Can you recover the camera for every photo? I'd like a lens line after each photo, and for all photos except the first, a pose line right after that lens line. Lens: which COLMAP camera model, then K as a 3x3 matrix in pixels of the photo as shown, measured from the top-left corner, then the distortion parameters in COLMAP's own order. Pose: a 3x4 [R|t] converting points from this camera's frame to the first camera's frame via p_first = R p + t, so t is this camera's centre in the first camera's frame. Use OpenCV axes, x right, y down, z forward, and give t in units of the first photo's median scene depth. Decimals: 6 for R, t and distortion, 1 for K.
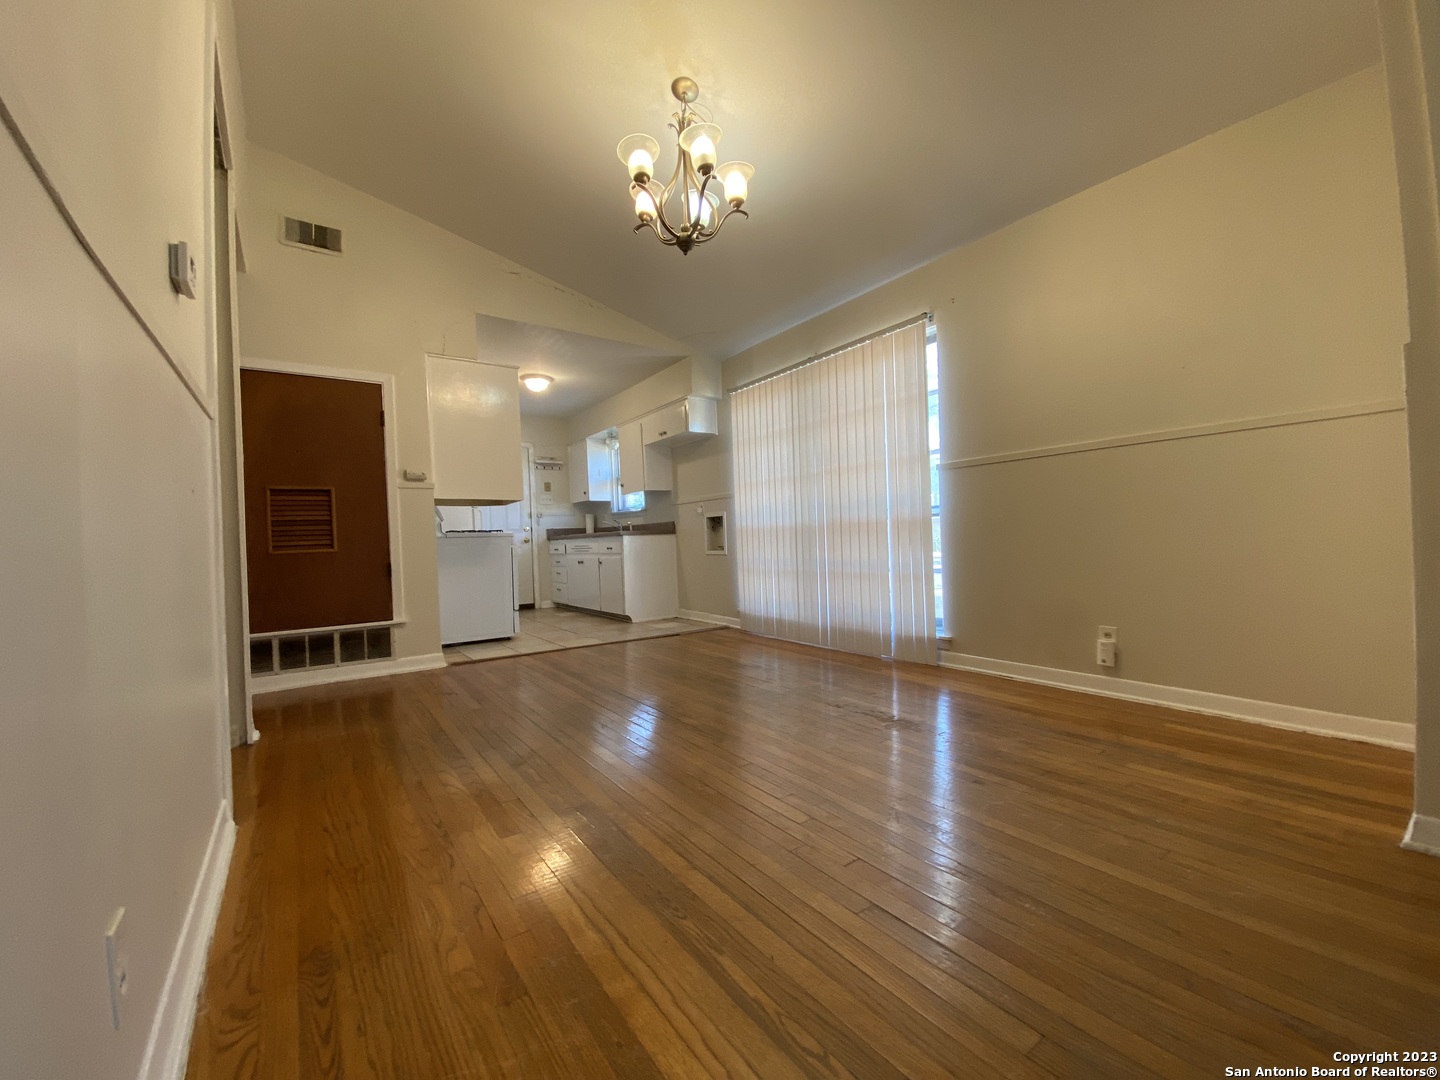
lens RADIAL K [[572.0, 0, 720.3], [0, 572.0, 546.2], [0, 0, 1]] dist [0.000728, -0.008269]
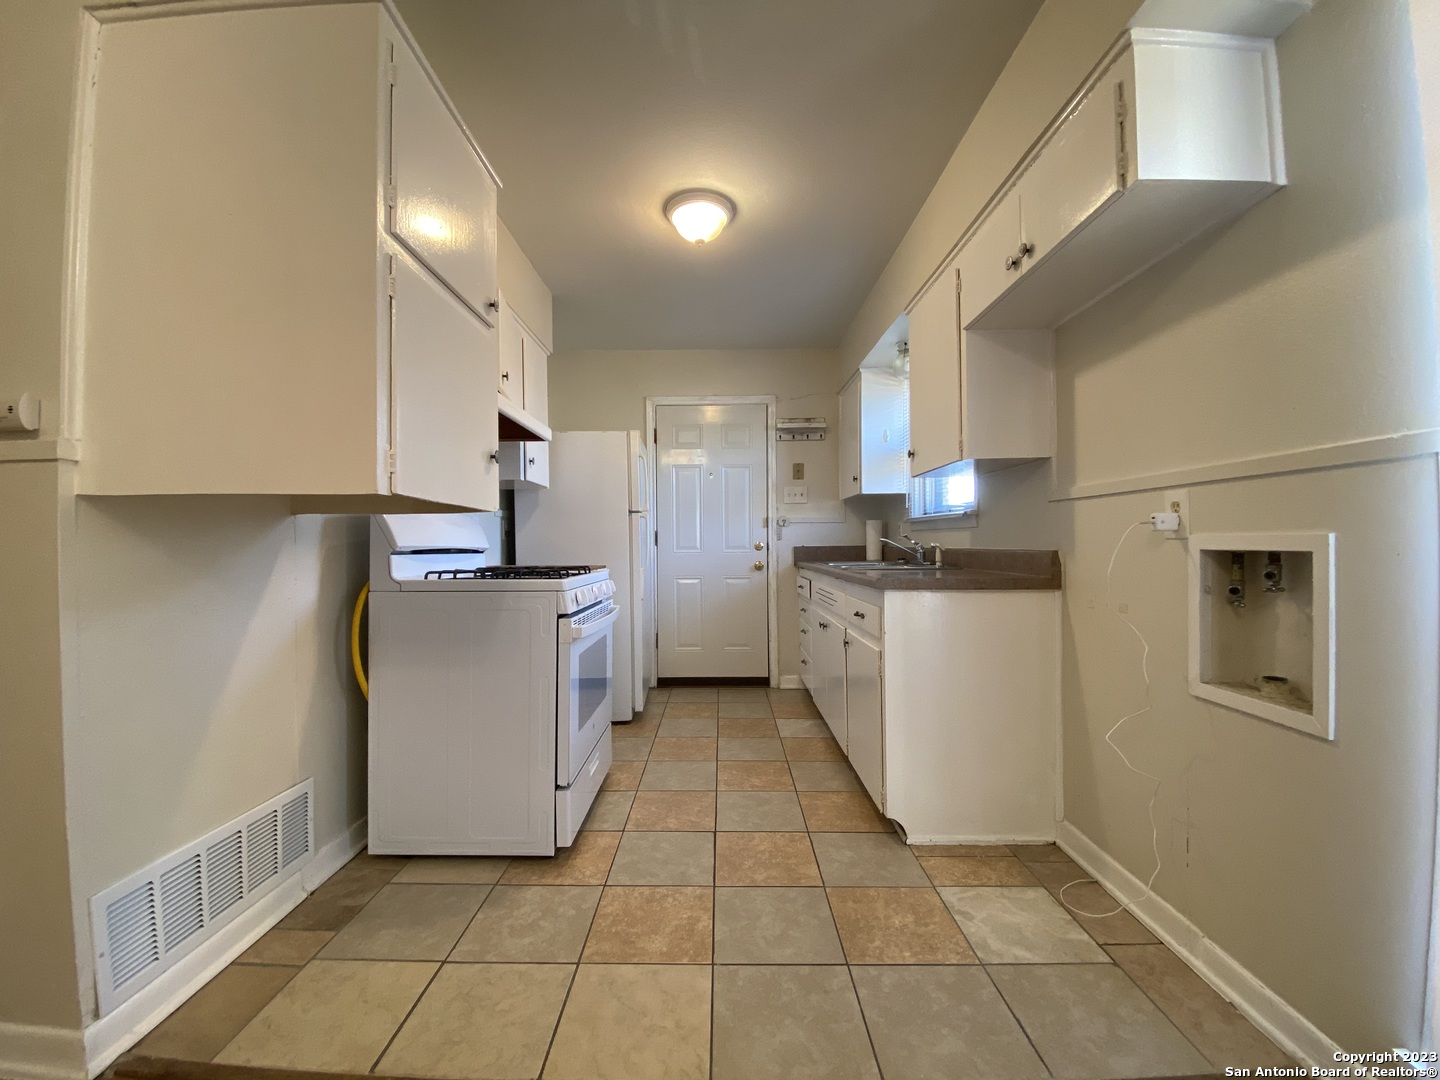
lens RADIAL K [[581.9, 0, 715.2], [0, 581.9, 543.5], [0, 0, 1]] dist [0.016941, -0.019228]
pose [[0.812249, 0.028765, -0.582602, -0.056358], [-0.028549, 0.999547, 0.009547, -0.056612], [0.582612, 0.008878, 0.812702, 0.765917]]
